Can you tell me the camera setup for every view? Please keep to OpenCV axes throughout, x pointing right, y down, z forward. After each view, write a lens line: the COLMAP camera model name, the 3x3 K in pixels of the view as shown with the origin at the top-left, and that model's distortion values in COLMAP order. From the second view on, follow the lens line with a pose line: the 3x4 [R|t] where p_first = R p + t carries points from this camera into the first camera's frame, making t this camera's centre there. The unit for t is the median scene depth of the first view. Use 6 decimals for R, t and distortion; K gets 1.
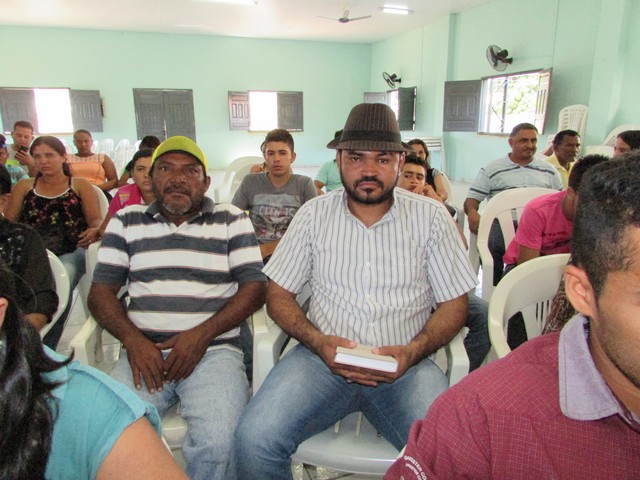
lens RADIAL K [[451.5, 0, 320.0], [0, 451.5, 240.0], [0, 0, 1]] dist [-0.032685, 0.000876]
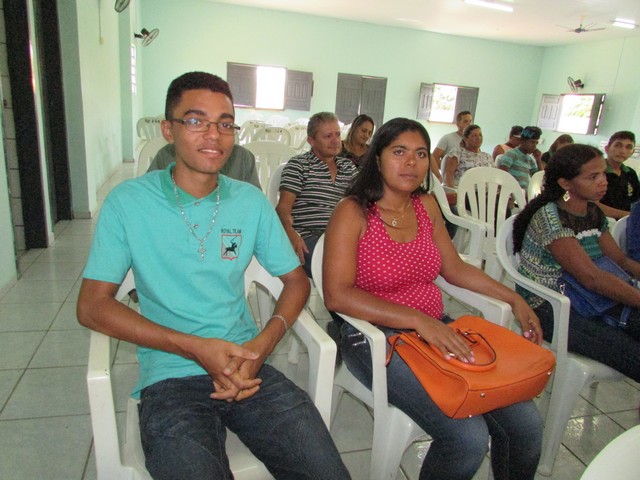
lens RADIAL K [[454.6, 0, 320.0], [0, 454.6, 240.0], [0, 0, 1]] dist [-0.011936, 0.003297]
pose [[0.994329, 0.095452, -0.046895, -0.423765], [-0.093976, 0.995036, 0.032749, 0.038715], [0.049788, -0.028156, 0.998363, -0.134895]]
